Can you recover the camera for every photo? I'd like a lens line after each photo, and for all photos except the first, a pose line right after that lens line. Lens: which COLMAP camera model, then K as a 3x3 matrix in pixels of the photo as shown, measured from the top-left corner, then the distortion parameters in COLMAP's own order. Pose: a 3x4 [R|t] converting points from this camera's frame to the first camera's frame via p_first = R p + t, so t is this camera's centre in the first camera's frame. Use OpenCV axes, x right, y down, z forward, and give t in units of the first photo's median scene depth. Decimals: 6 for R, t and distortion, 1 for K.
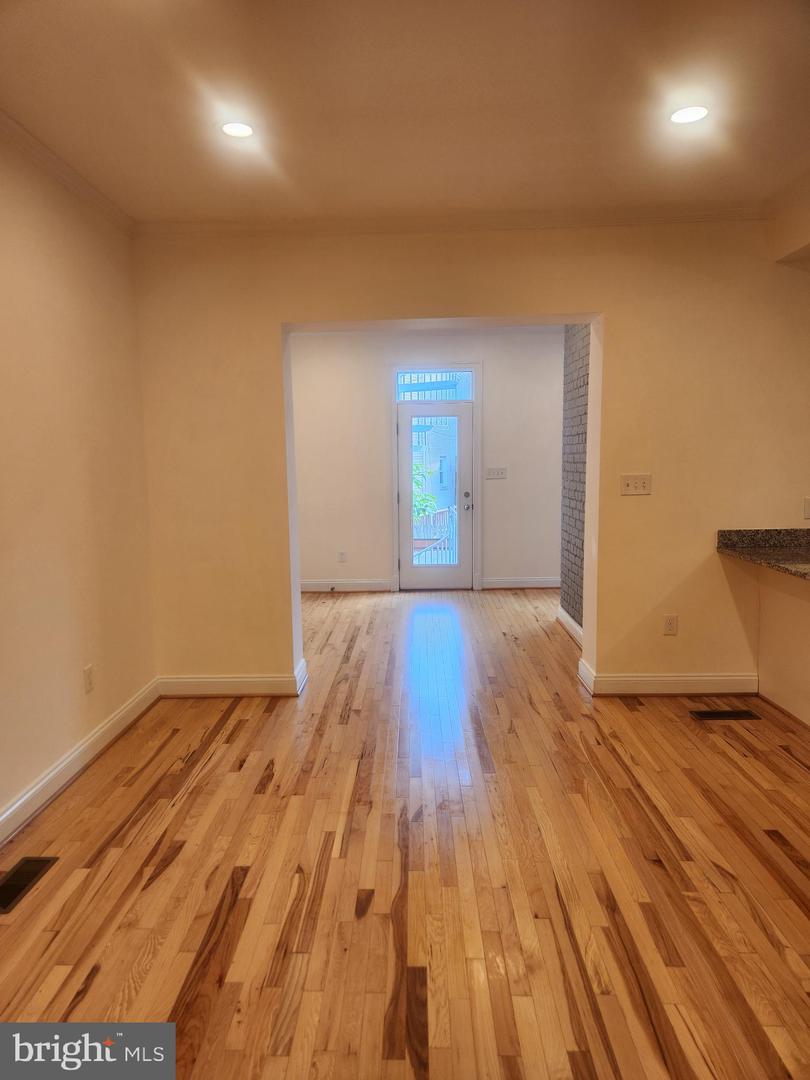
lens RADIAL K [[708.0, 0, 404.8], [0, 708.0, 540.6], [0, 0, 1]] dist [-0.040762, -0.001777]
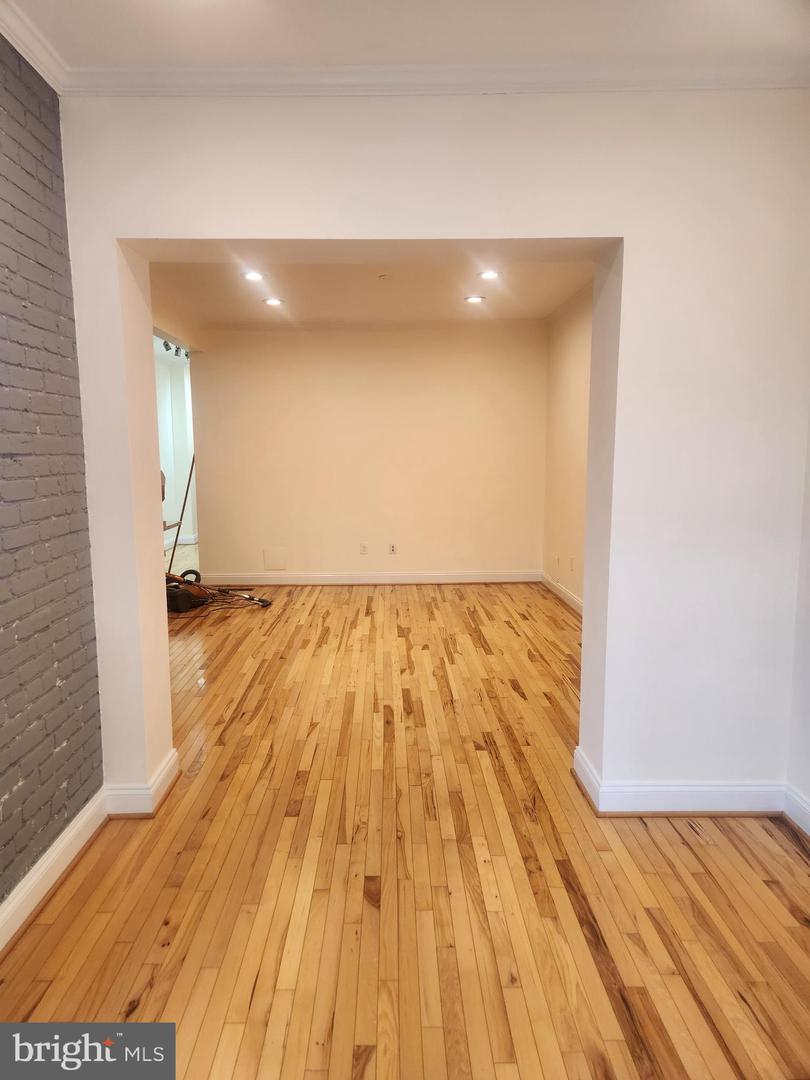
lens RADIAL K [[708.0, 0, 404.9], [0, 708.0, 539.0], [0, 0, 1]] dist [-0.040762, -0.001777]
pose [[-0.998822, 0.030412, -0.037814, 0.062760], [0.020532, 0.970922, 0.238515, -0.278763], [0.043968, 0.237458, -0.970402, 2.345230]]
